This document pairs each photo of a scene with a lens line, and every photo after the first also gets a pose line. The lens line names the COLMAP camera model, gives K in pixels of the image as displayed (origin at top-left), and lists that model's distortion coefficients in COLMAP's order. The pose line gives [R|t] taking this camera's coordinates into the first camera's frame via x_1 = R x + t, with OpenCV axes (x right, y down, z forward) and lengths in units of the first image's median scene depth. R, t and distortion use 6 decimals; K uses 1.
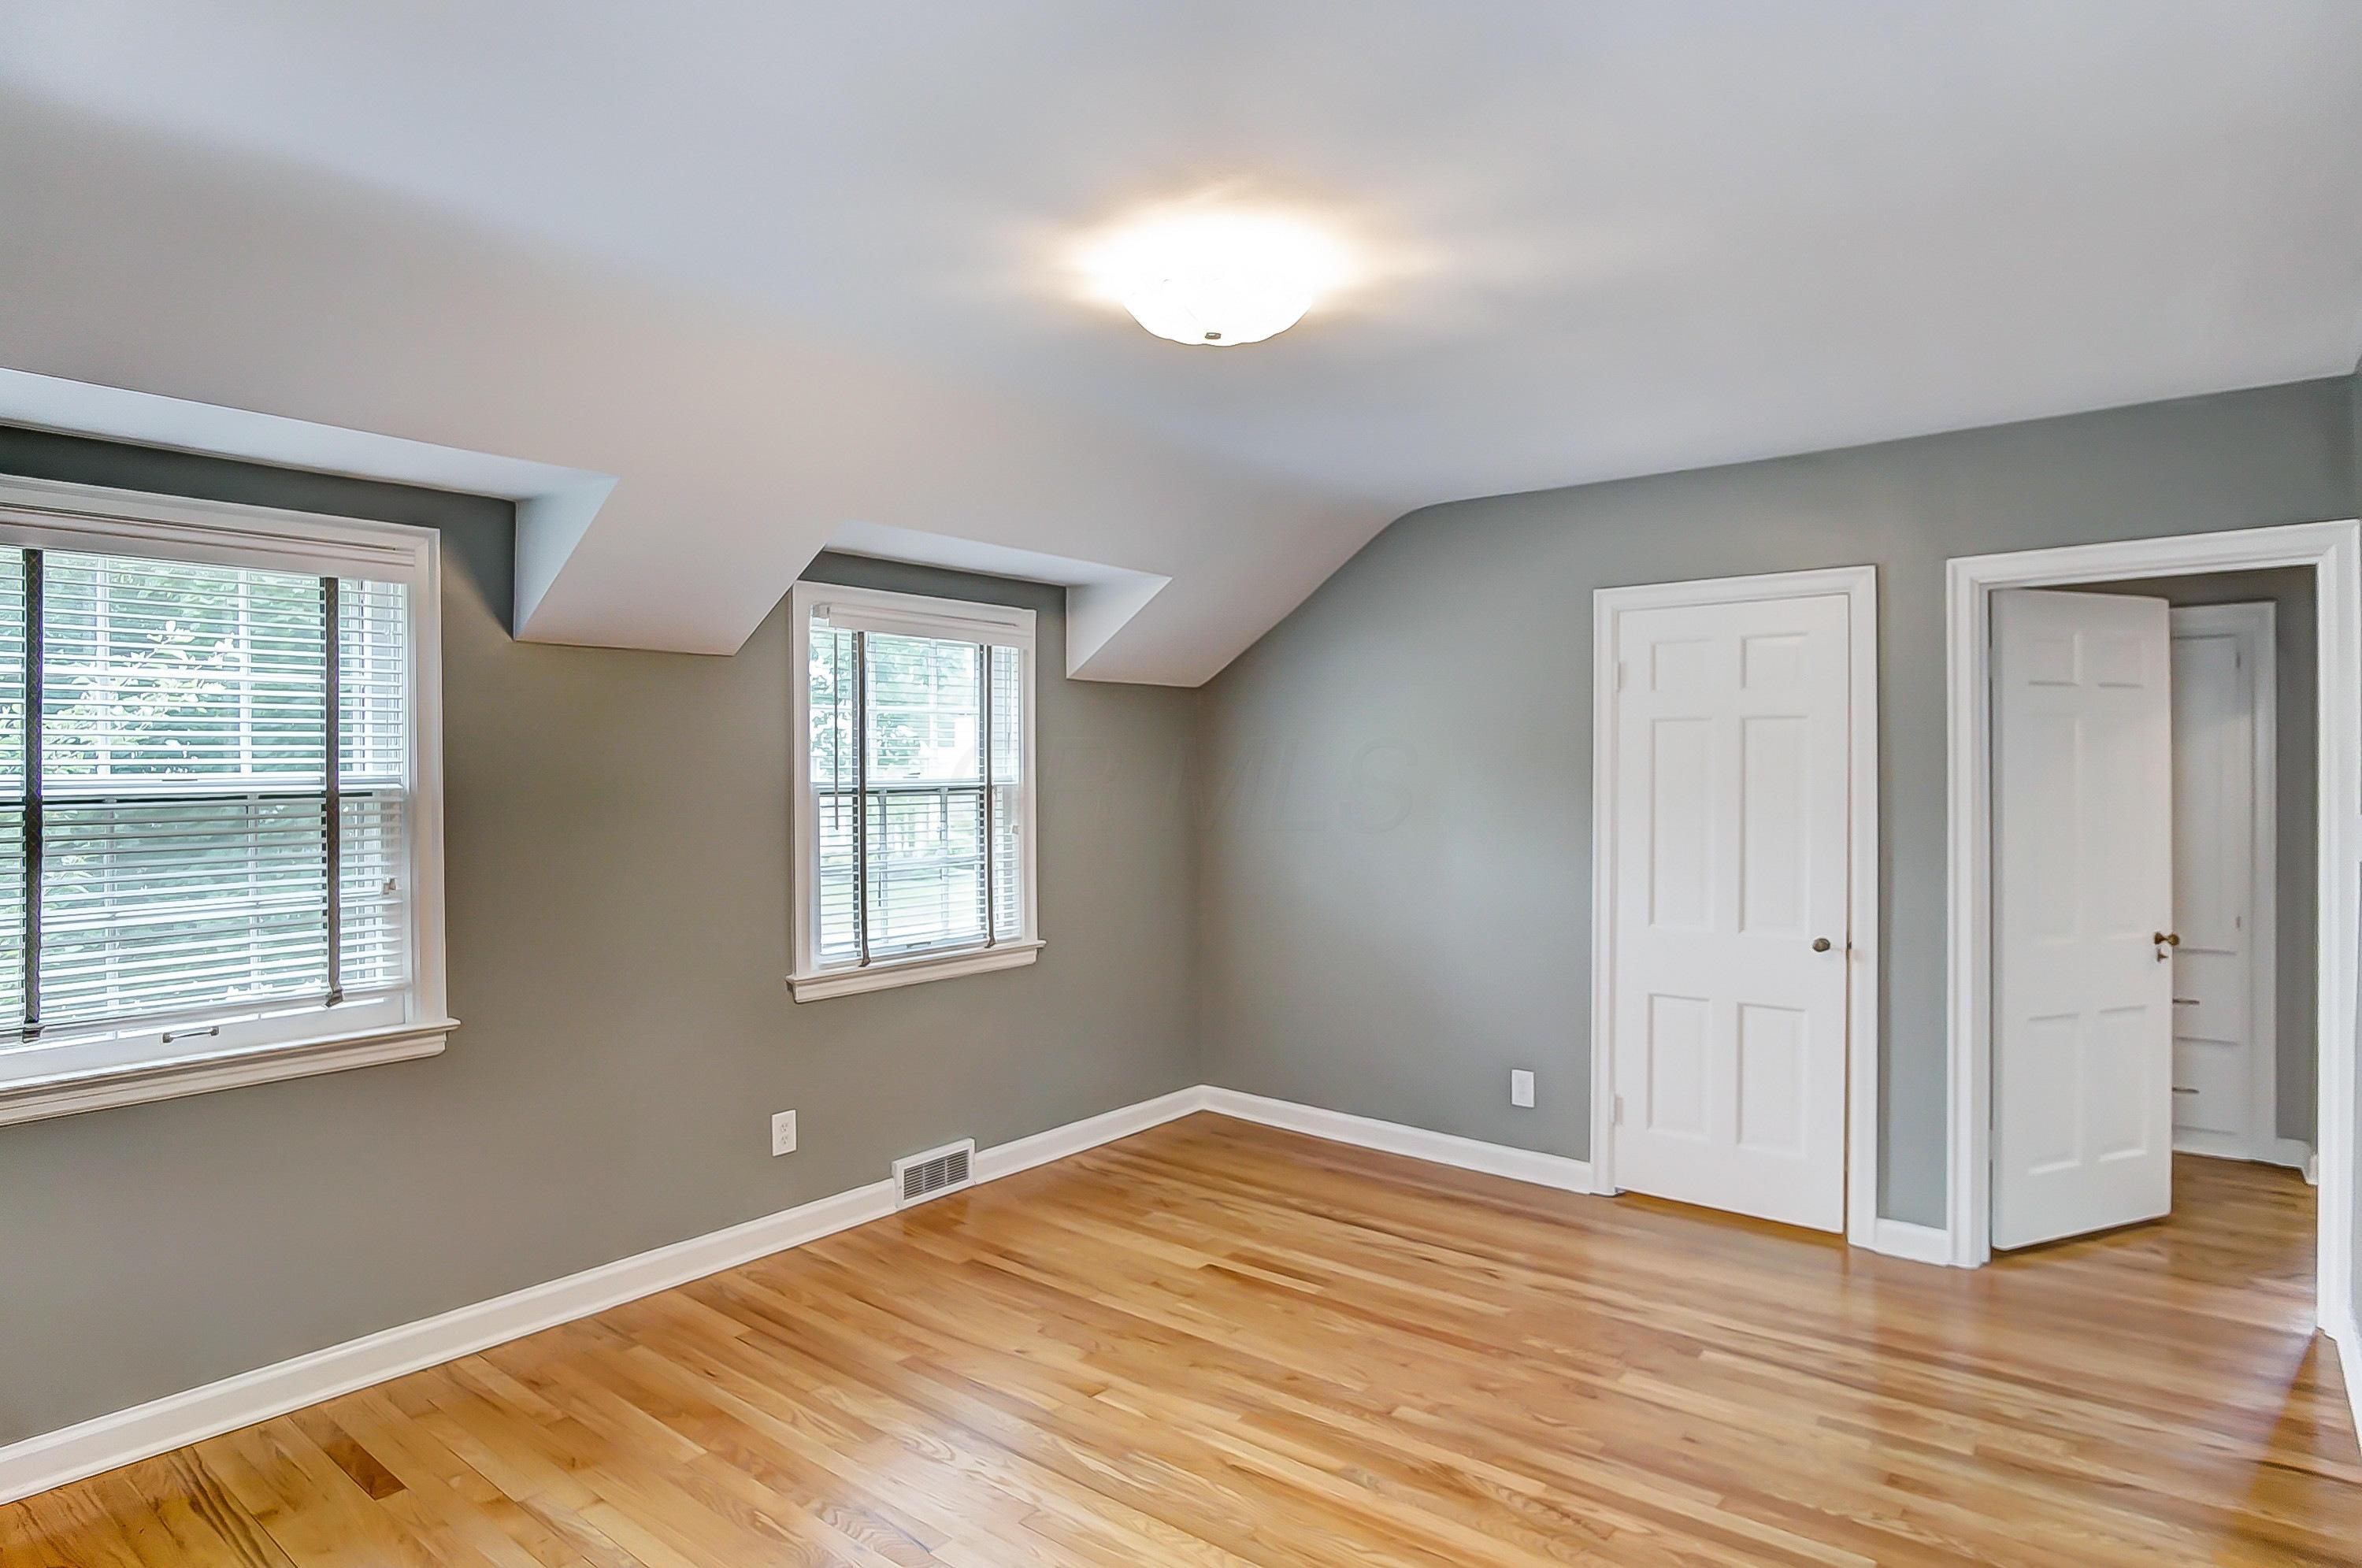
lens RADIAL K [[1314.0, 0, 1169.6], [0, 1314.0, 777.6], [0, 0, 1]] dist [-0.000503, -0.000759]
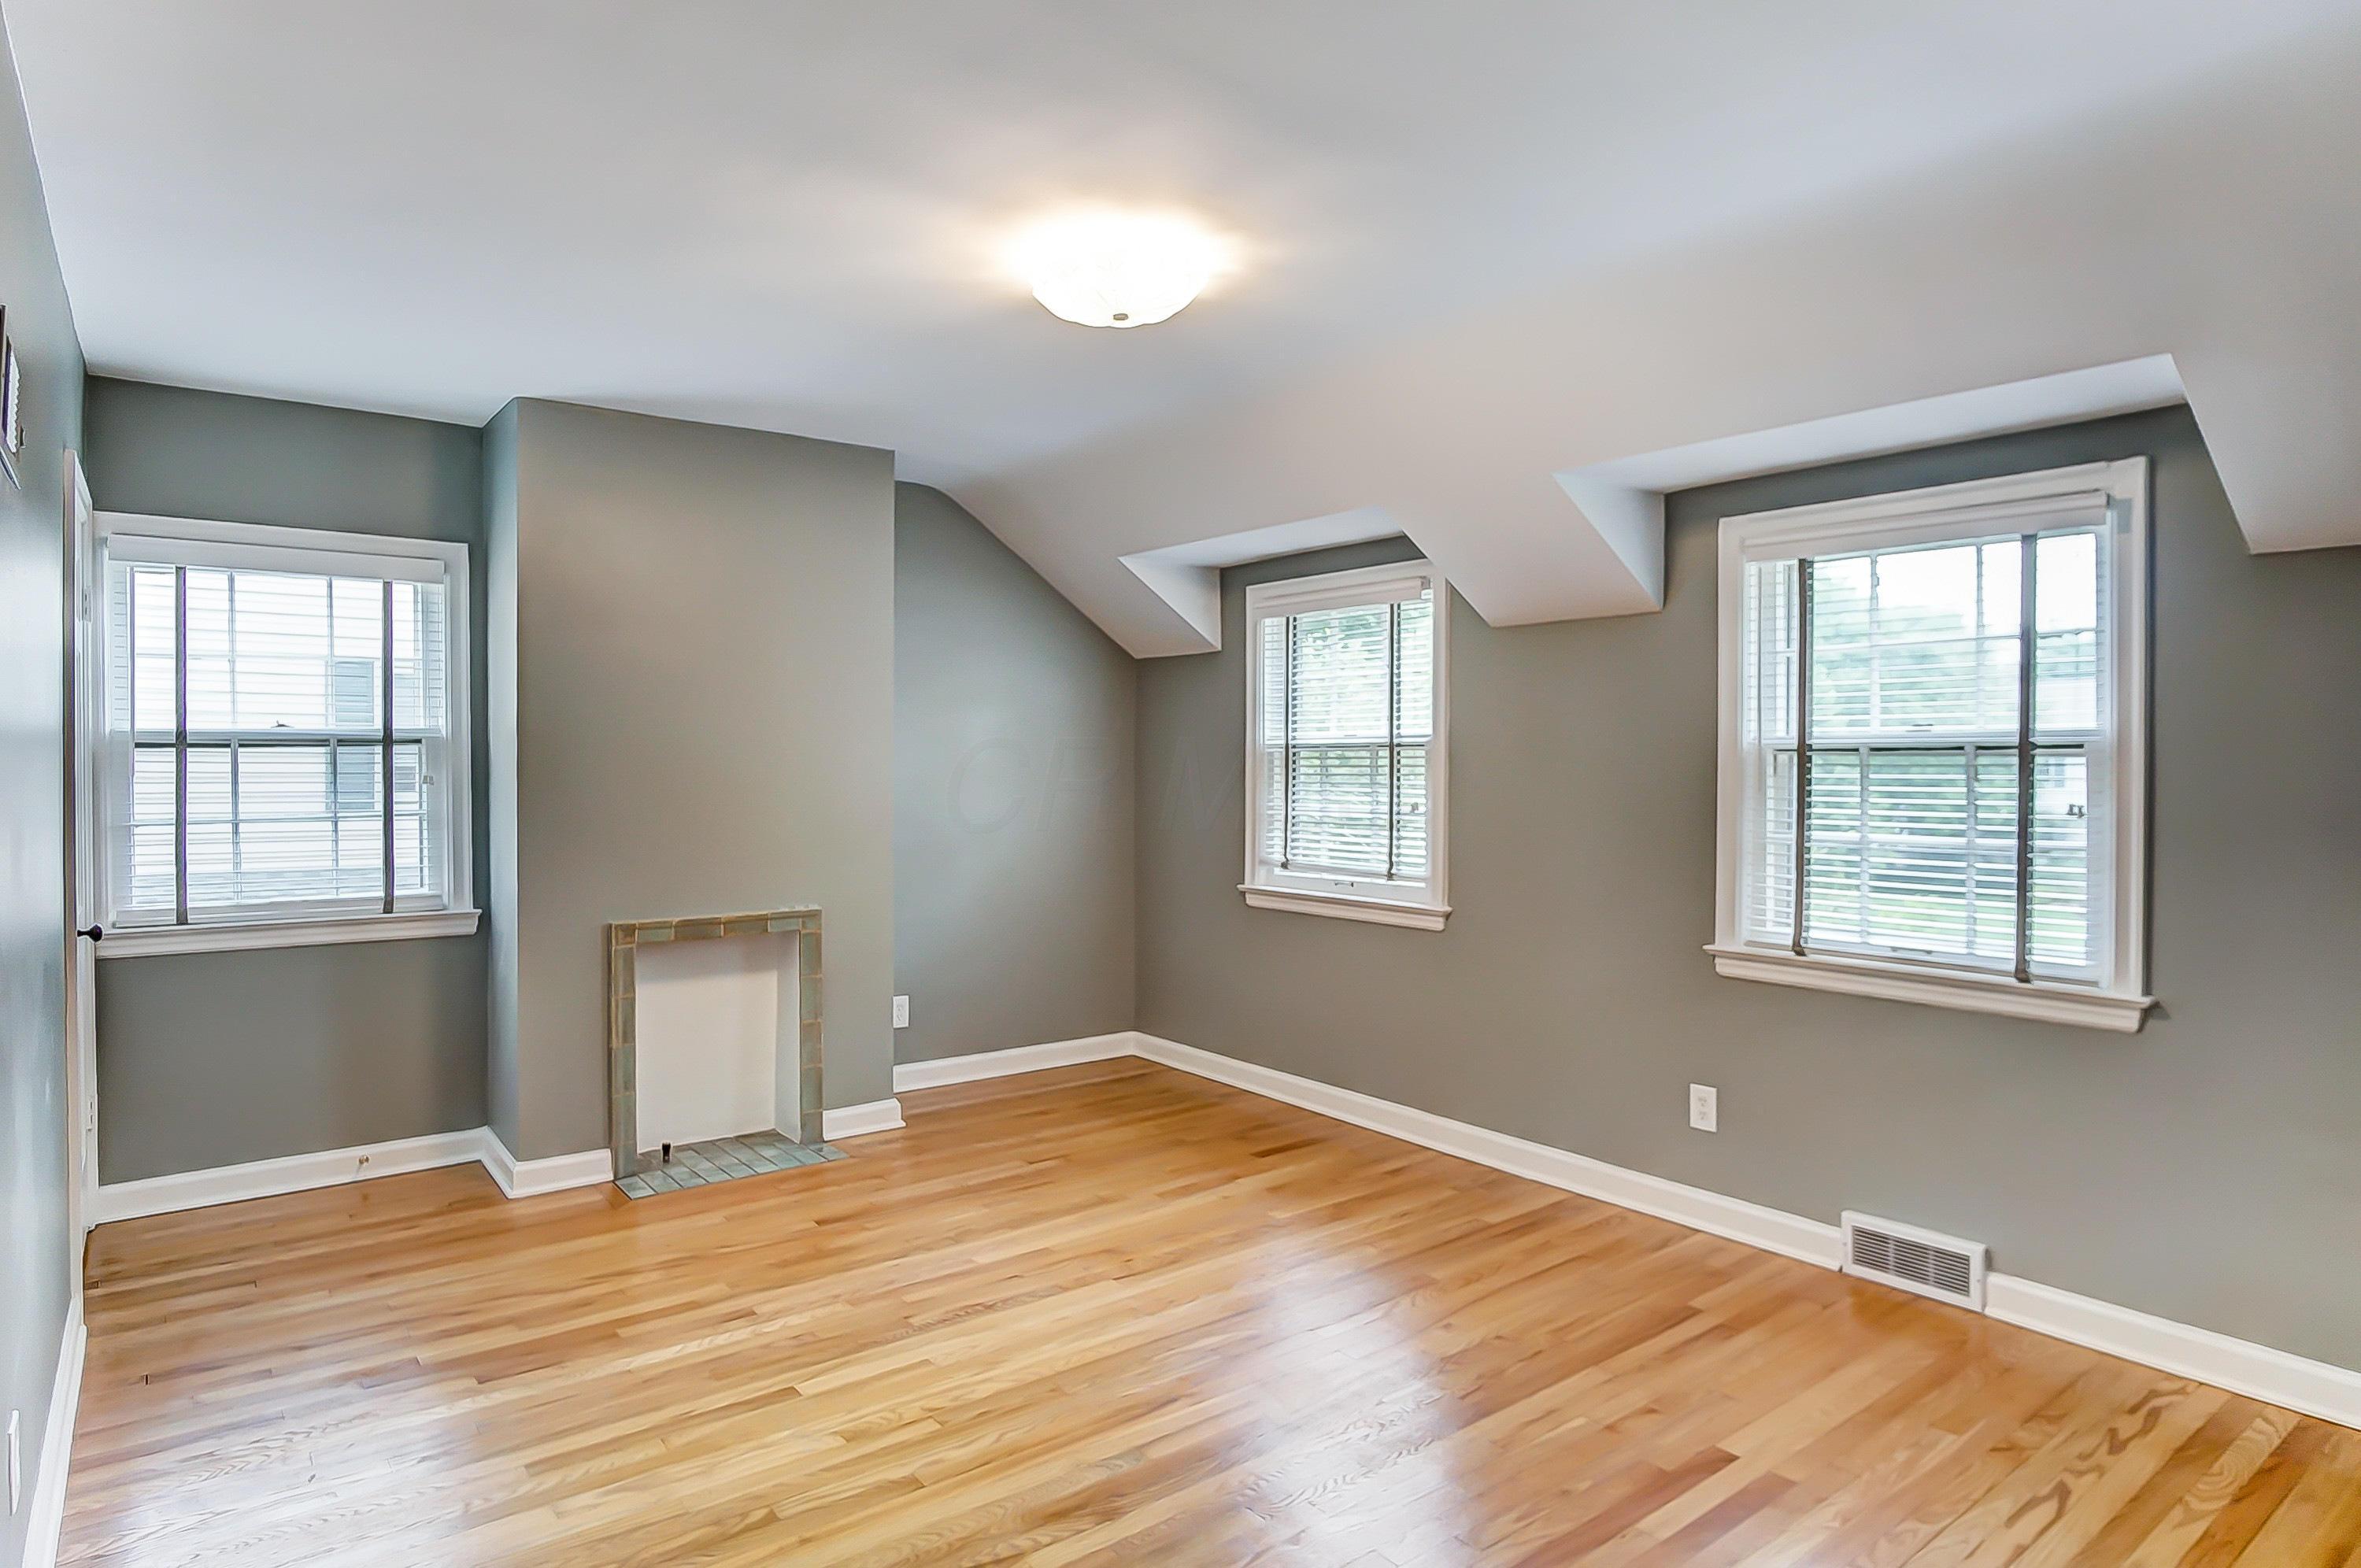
lens RADIAL K [[1313.4, 0, 1169.1], [0, 1313.4, 777.6], [0, 0, 1]] dist [-0.000503, -0.000759]
pose [[-0.215953, 0.028710, -0.975982, 0.703838], [0.000260, 0.999569, 0.029346, 0.004722], [0.976404, 0.006084, -0.215868, 0.824285]]
